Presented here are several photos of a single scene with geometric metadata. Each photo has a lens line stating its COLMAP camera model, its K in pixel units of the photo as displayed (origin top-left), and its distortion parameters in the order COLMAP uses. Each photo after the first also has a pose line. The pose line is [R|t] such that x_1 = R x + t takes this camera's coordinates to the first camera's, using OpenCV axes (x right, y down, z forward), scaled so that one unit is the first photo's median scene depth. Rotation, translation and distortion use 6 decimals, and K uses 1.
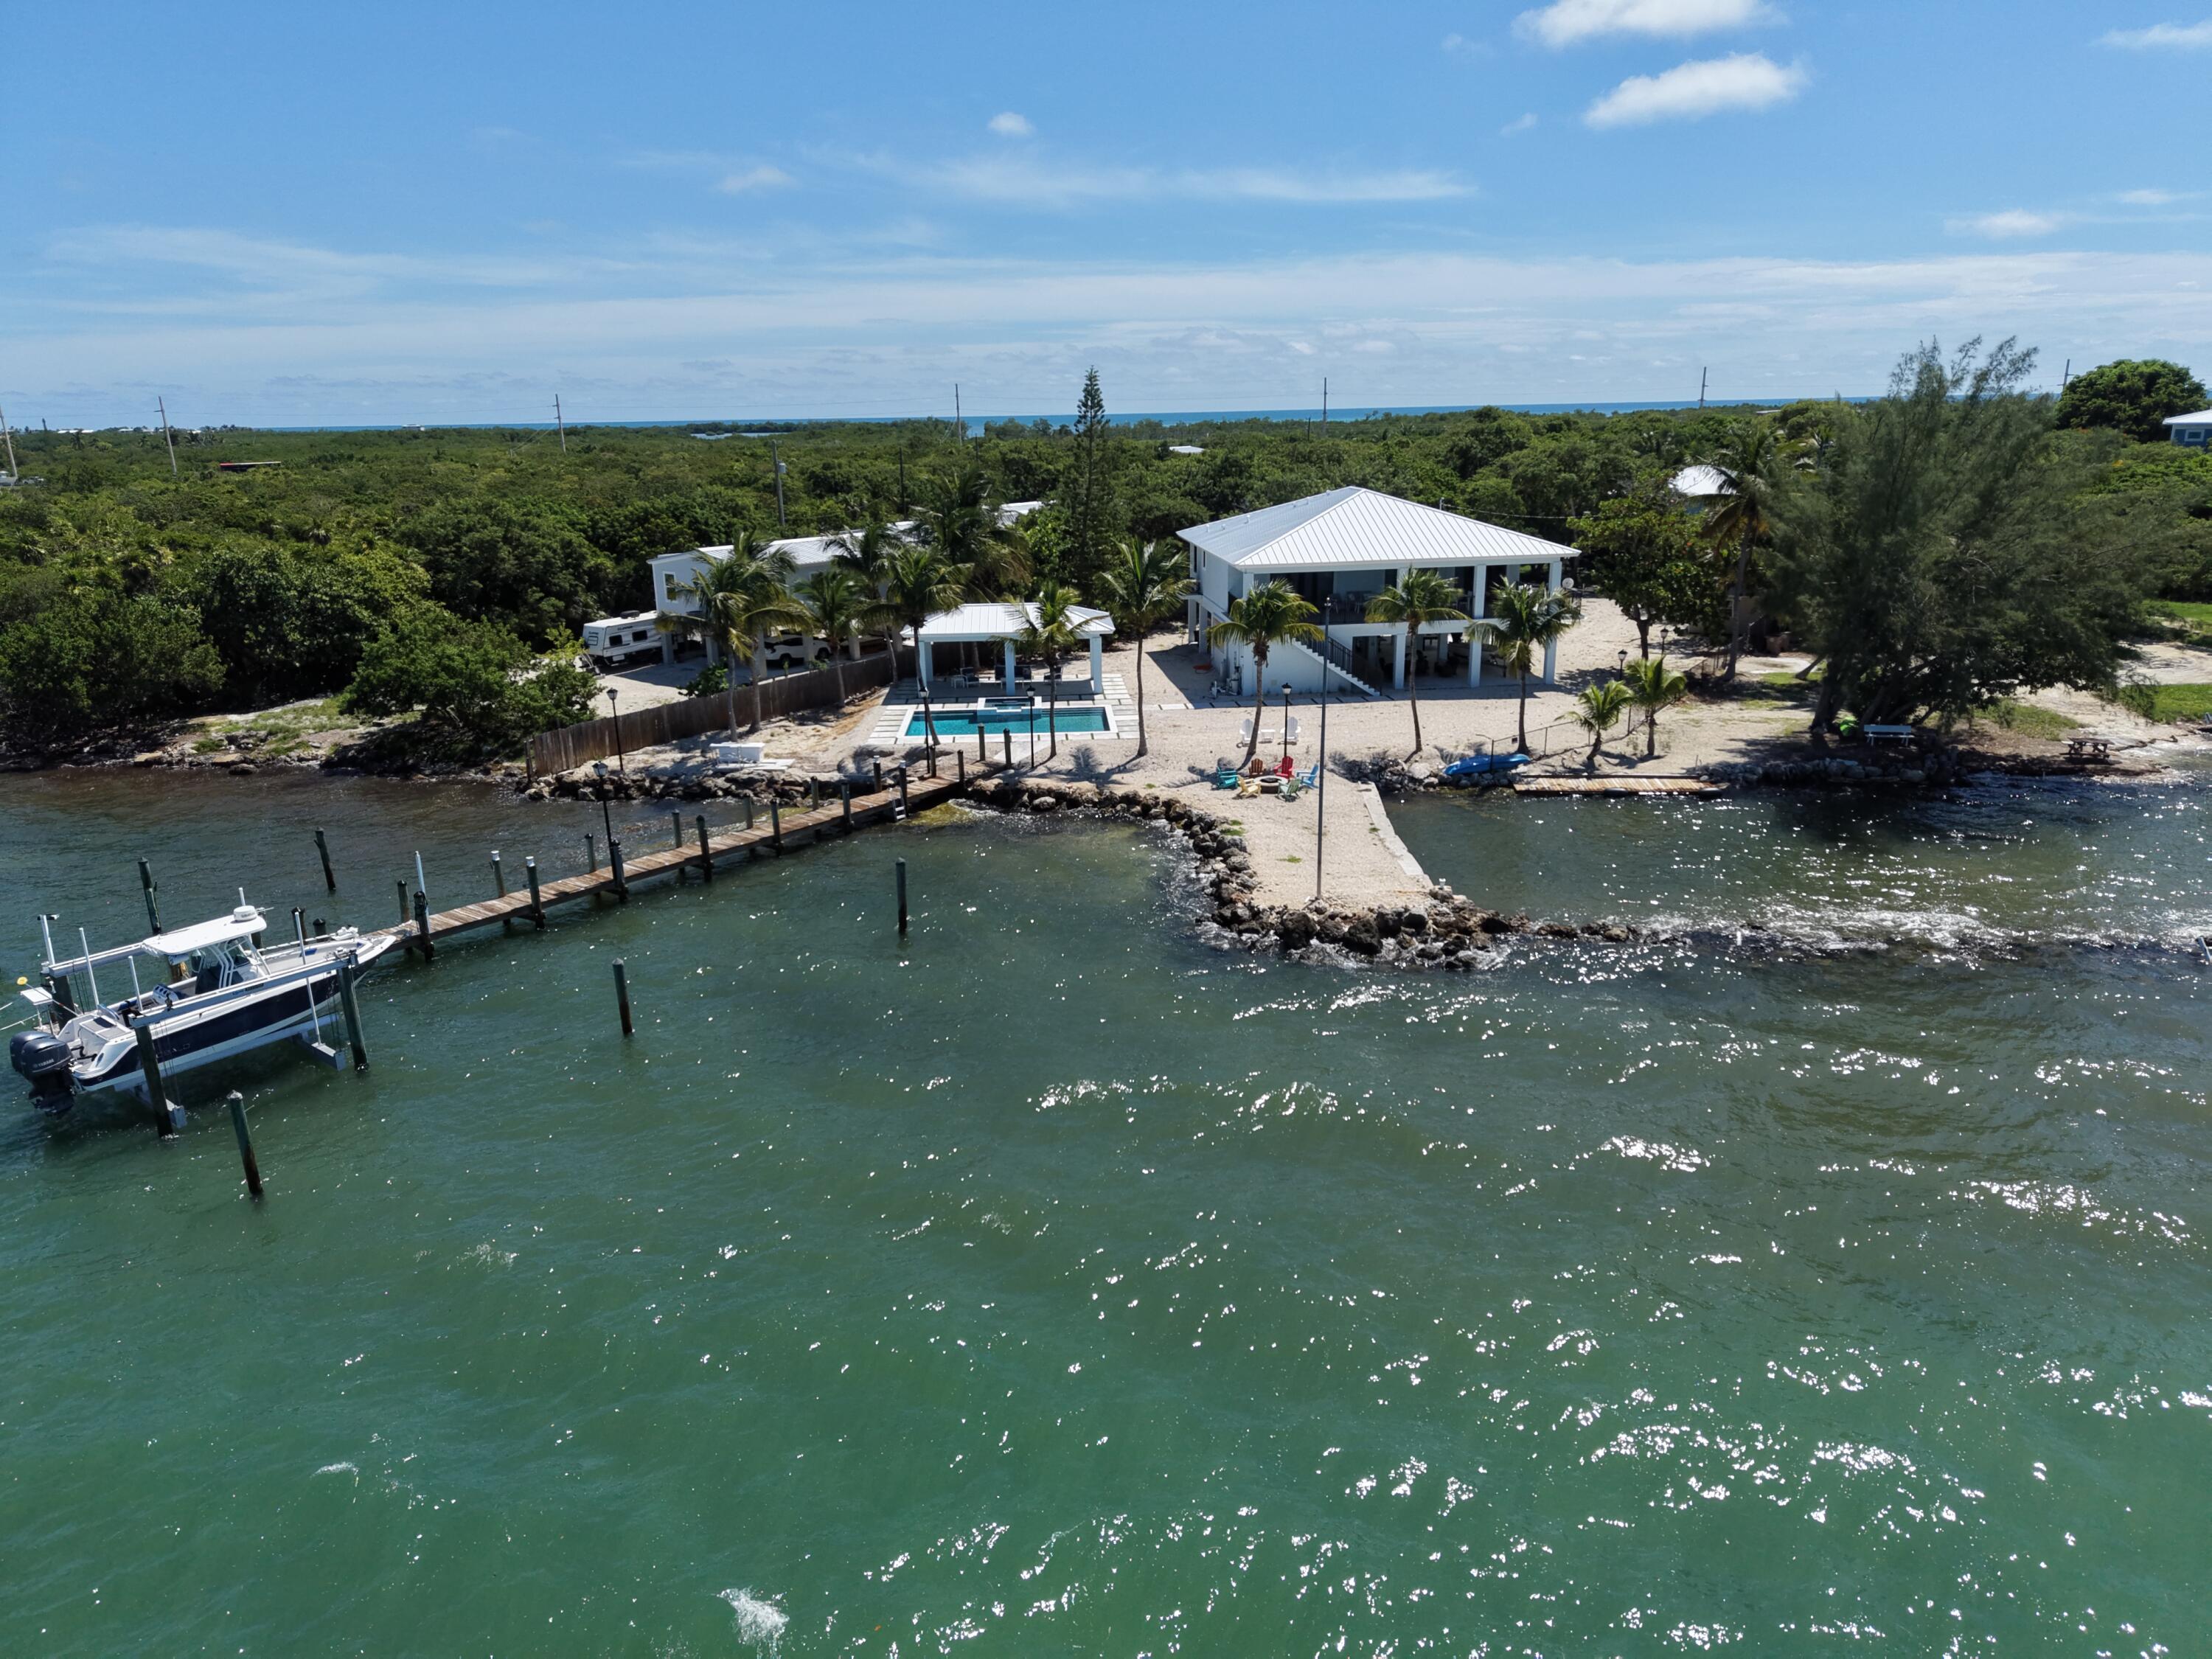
lens RADIAL K [[1470.5, 0, 1105.6], [0, 1470.5, 831.6], [0, 0, 1]] dist [0.042553, -0.044508]
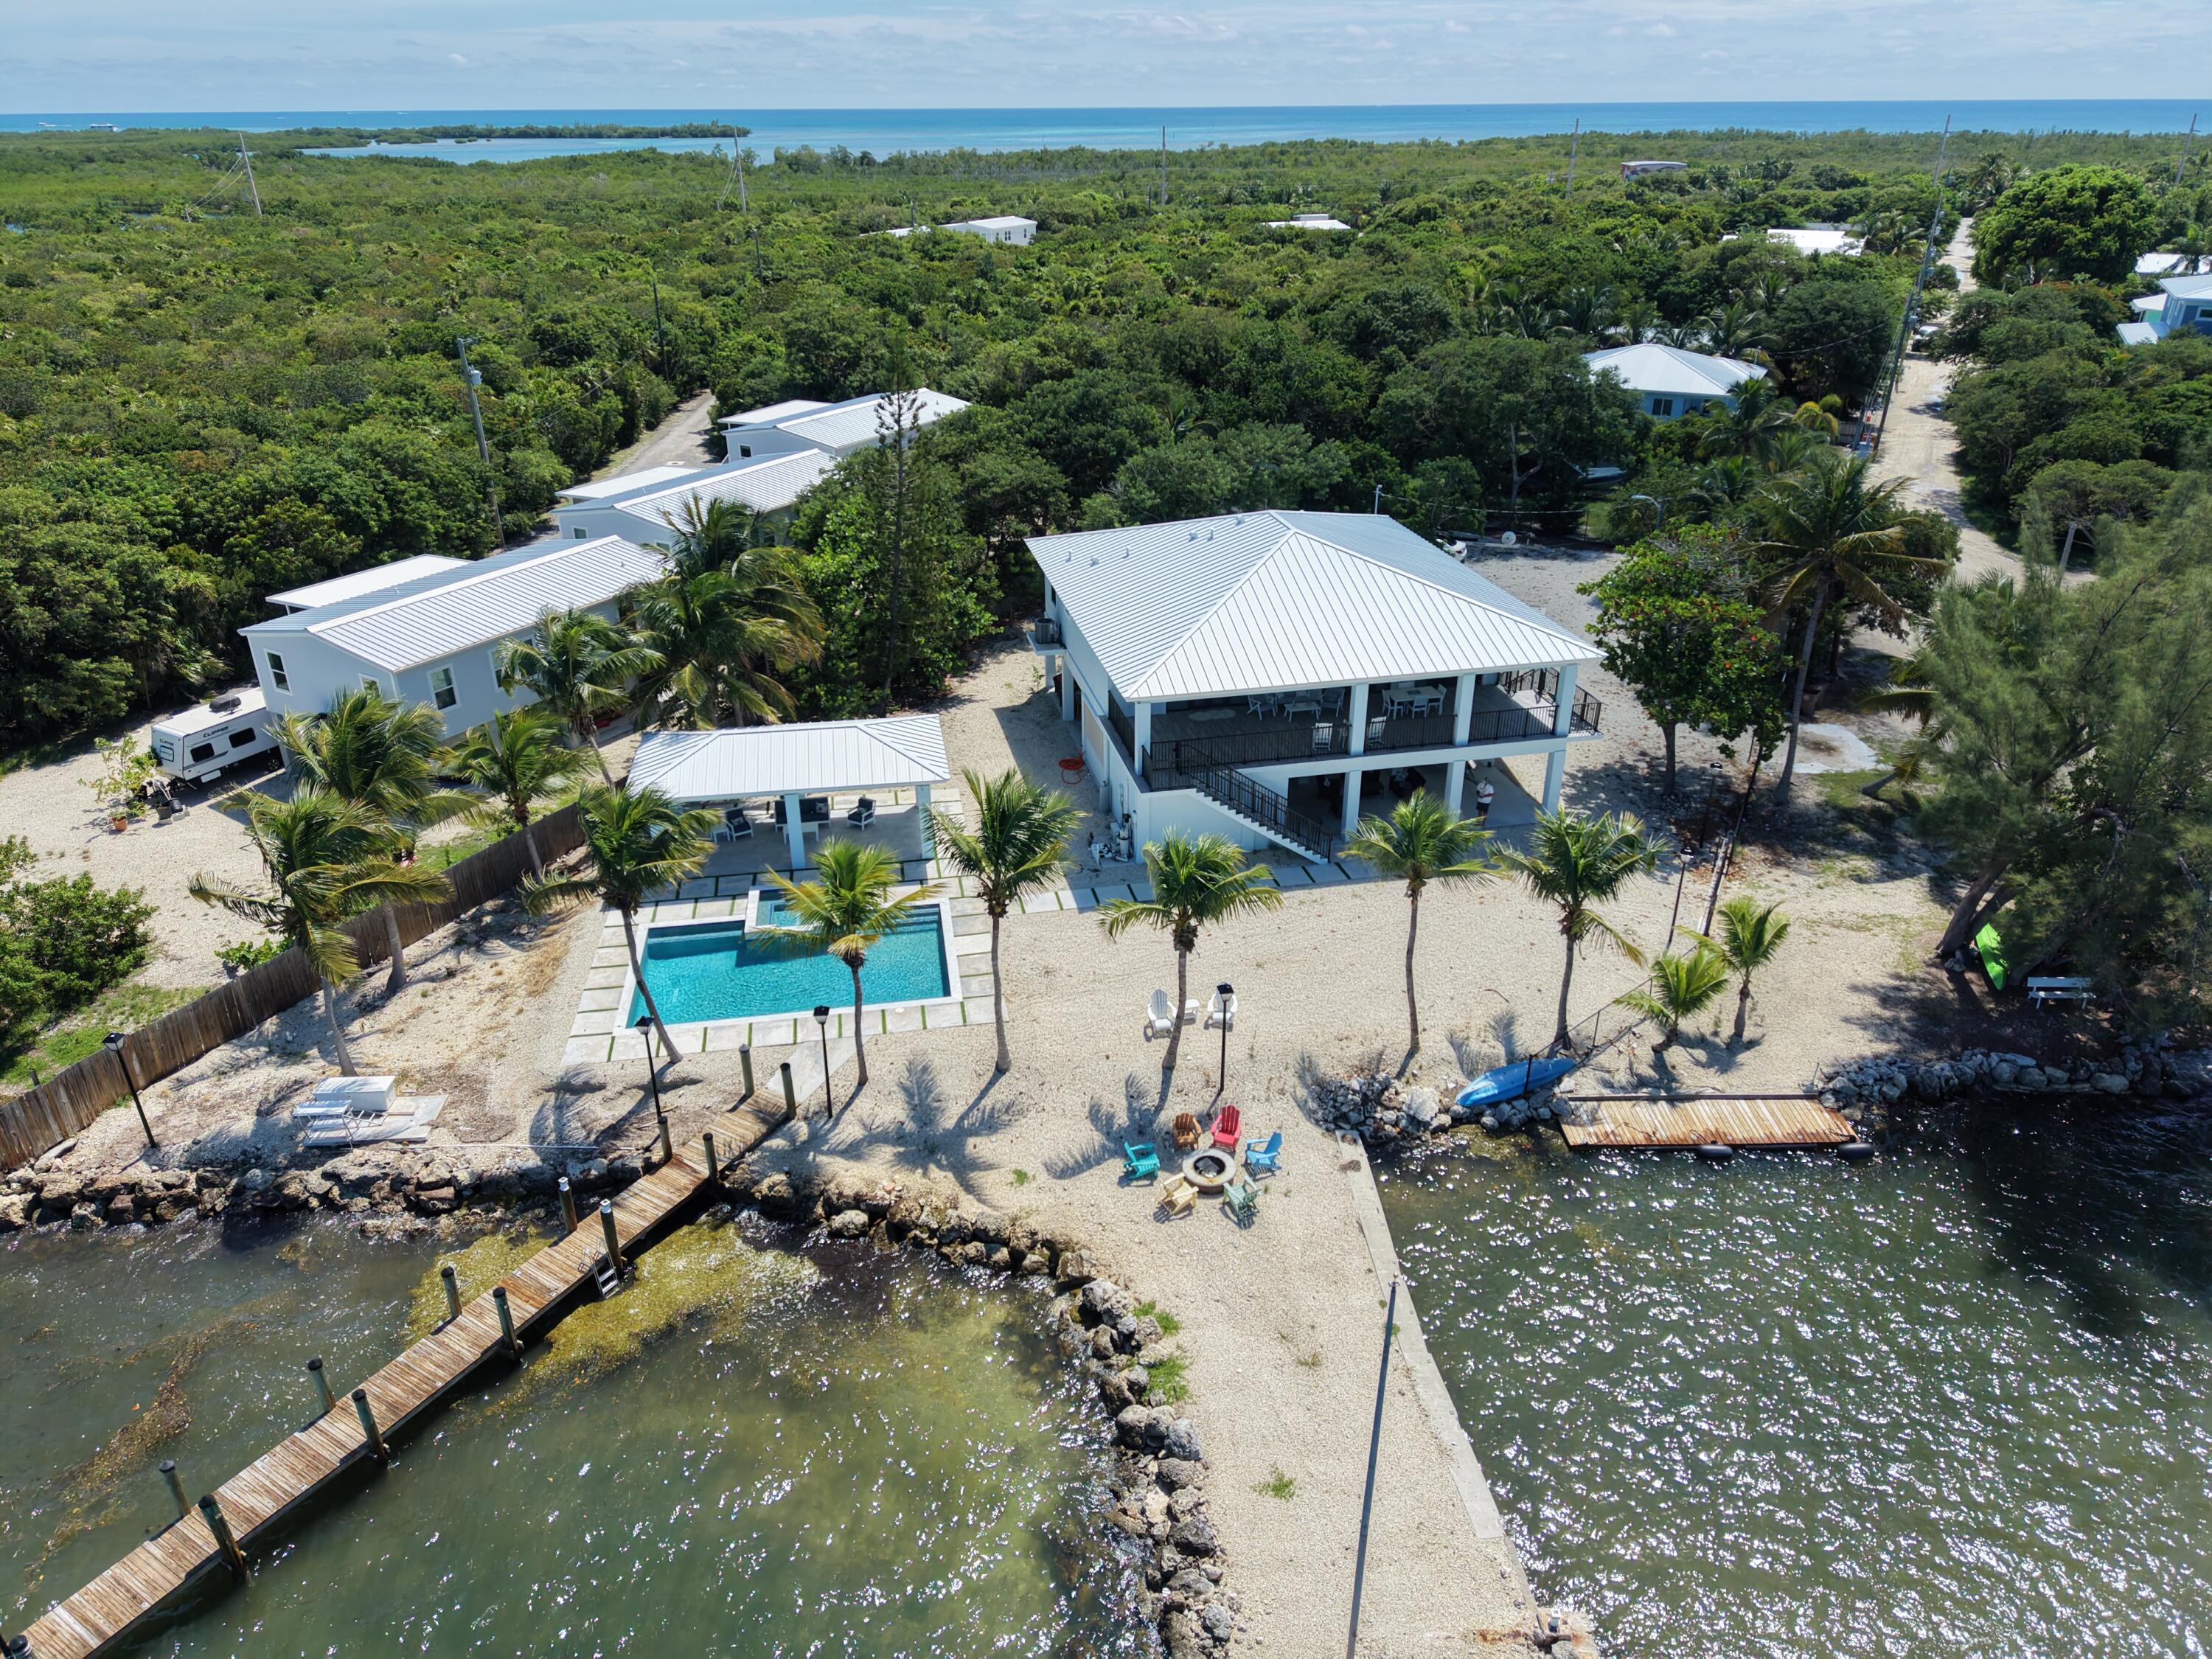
lens RADIAL K [[1473.3, 0, 1104.5], [0, 1473.3, 828.0], [0, 0, 1]] dist [0.039715, -0.039779]
pose [[0.993122, -0.039859, 0.110093, 0.002247], [0.020093, 0.984340, 0.175129, -0.259789], [-0.115349, -0.171713, 0.978371, 0.354586]]
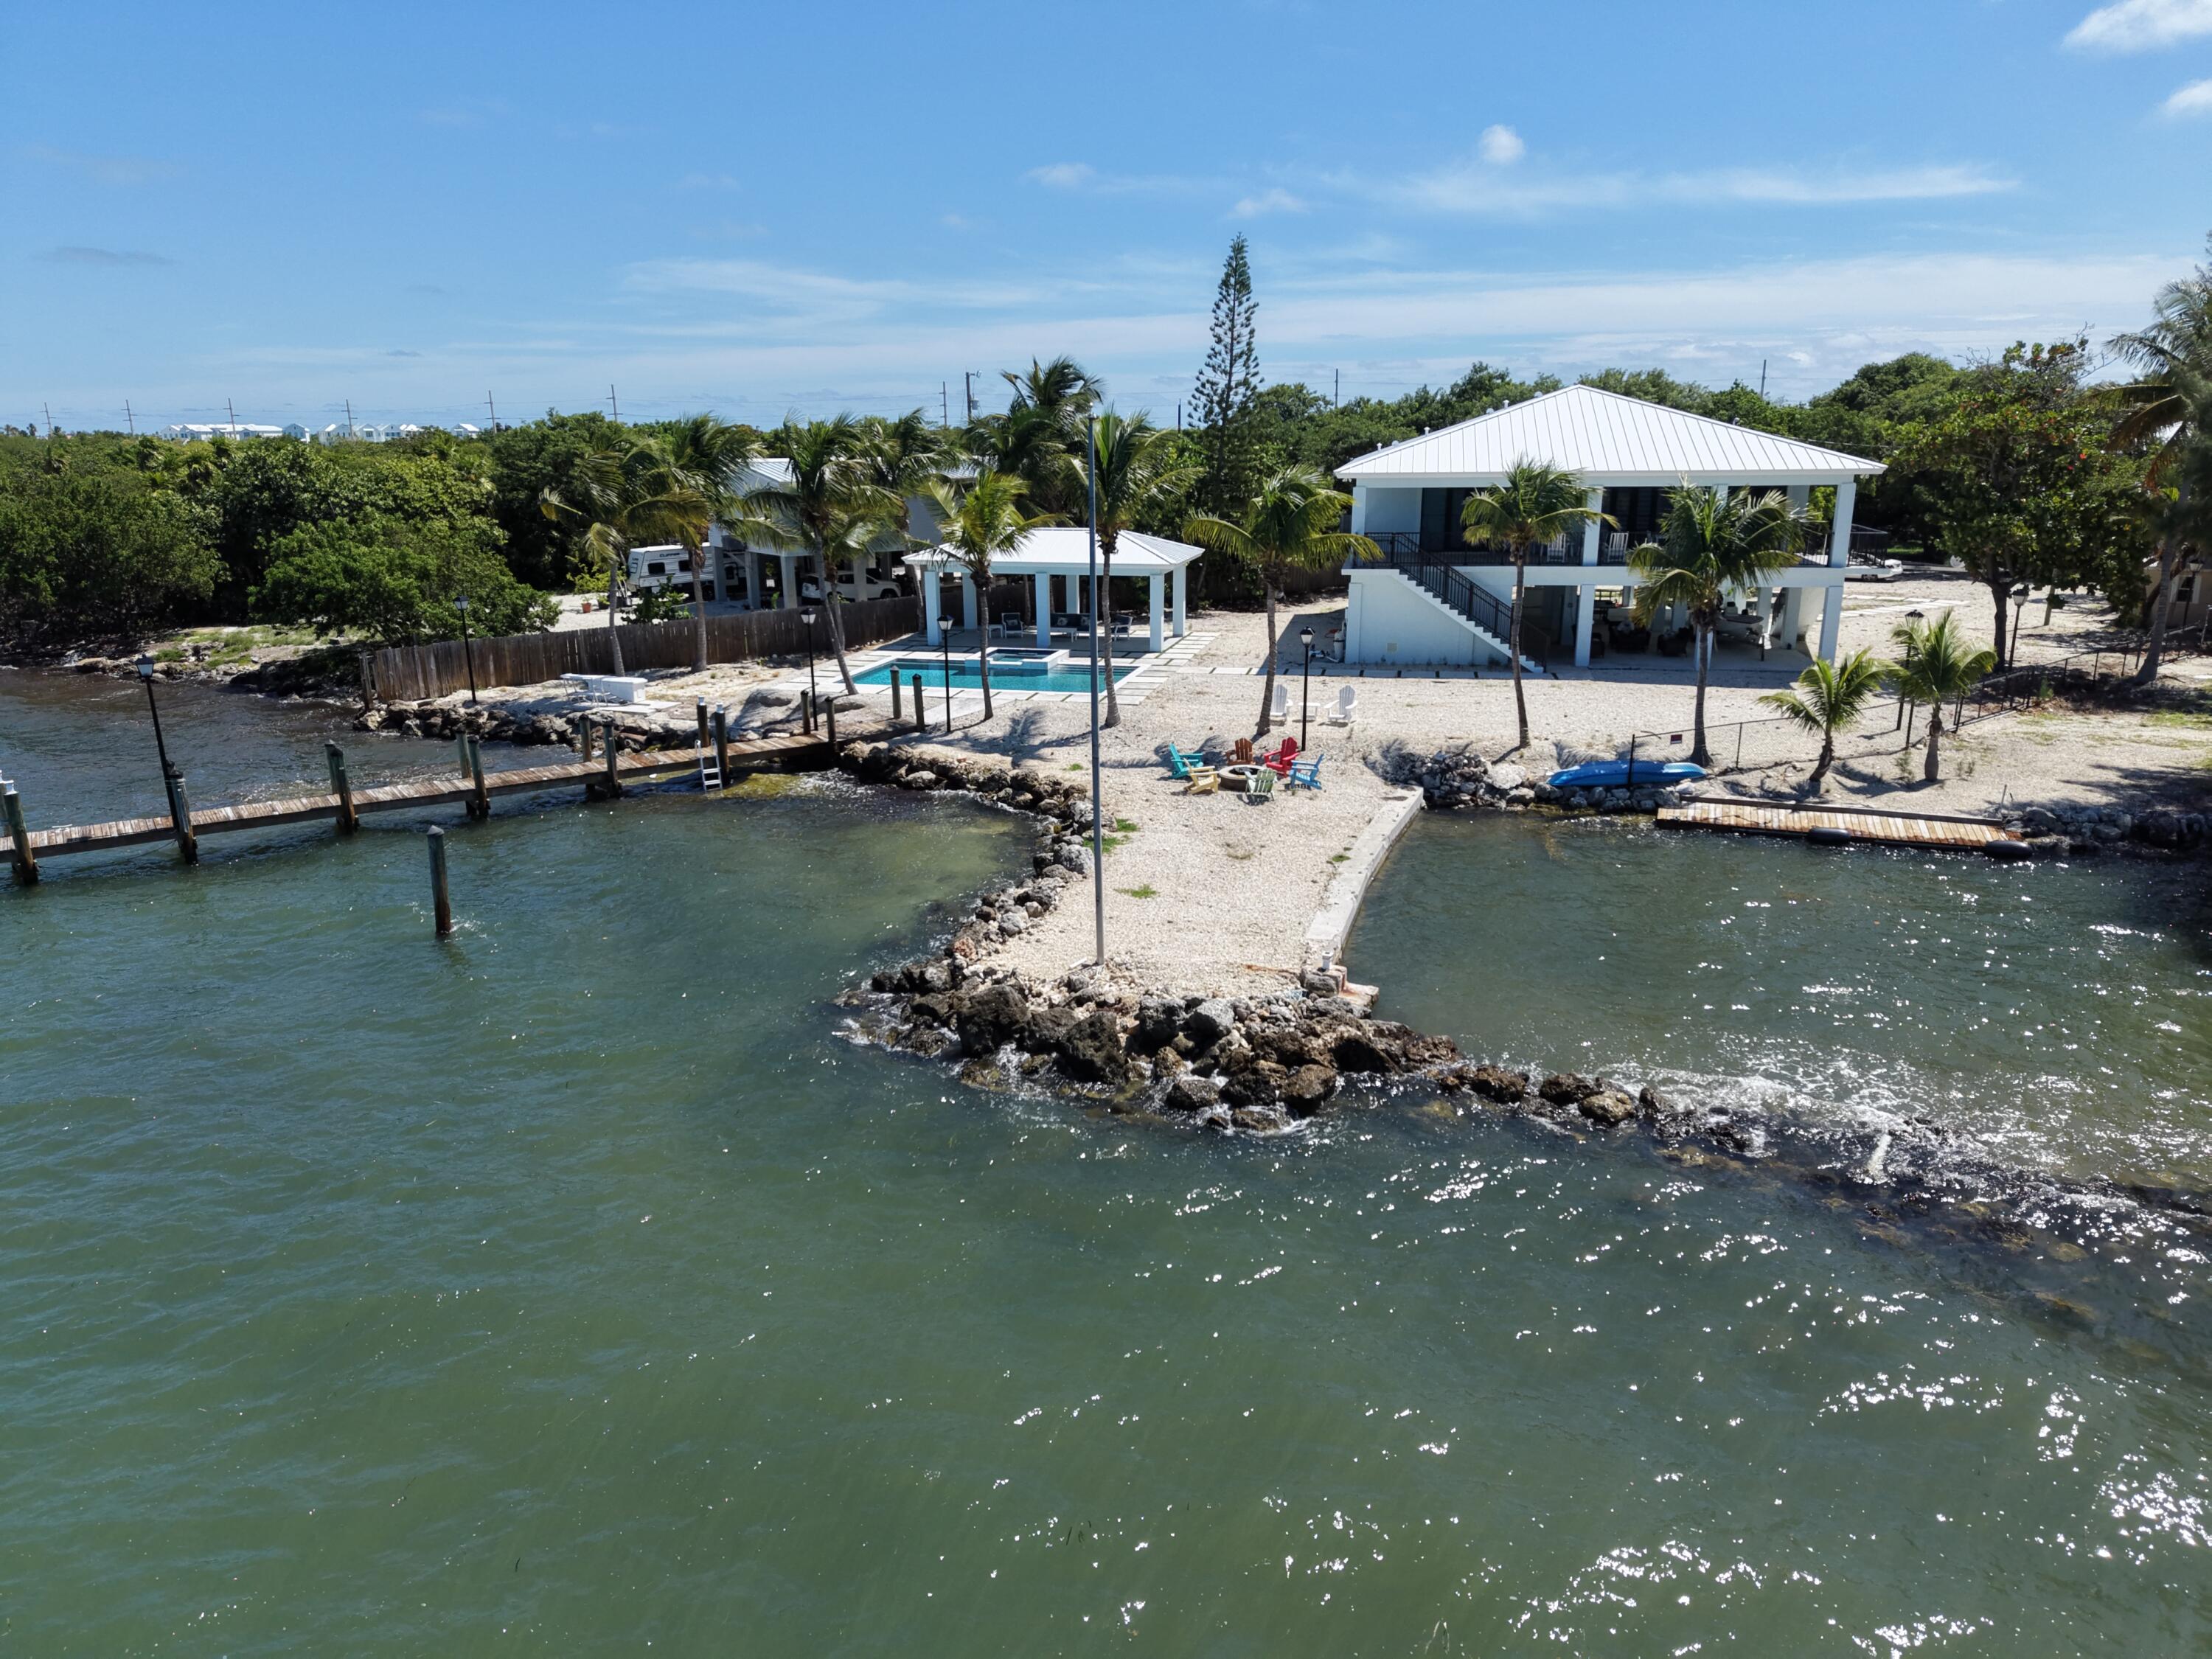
lens RADIAL K [[1470.5, 0, 1105.6], [0, 1470.5, 831.6], [0, 0, 1]] dist [0.042553, -0.044508]
pose [[0.957508, 0.084969, -0.275607, 0.206688], [-0.087535, 0.996157, 0.003001, -0.004391], [0.274803, 0.021251, 0.961266, 0.321076]]
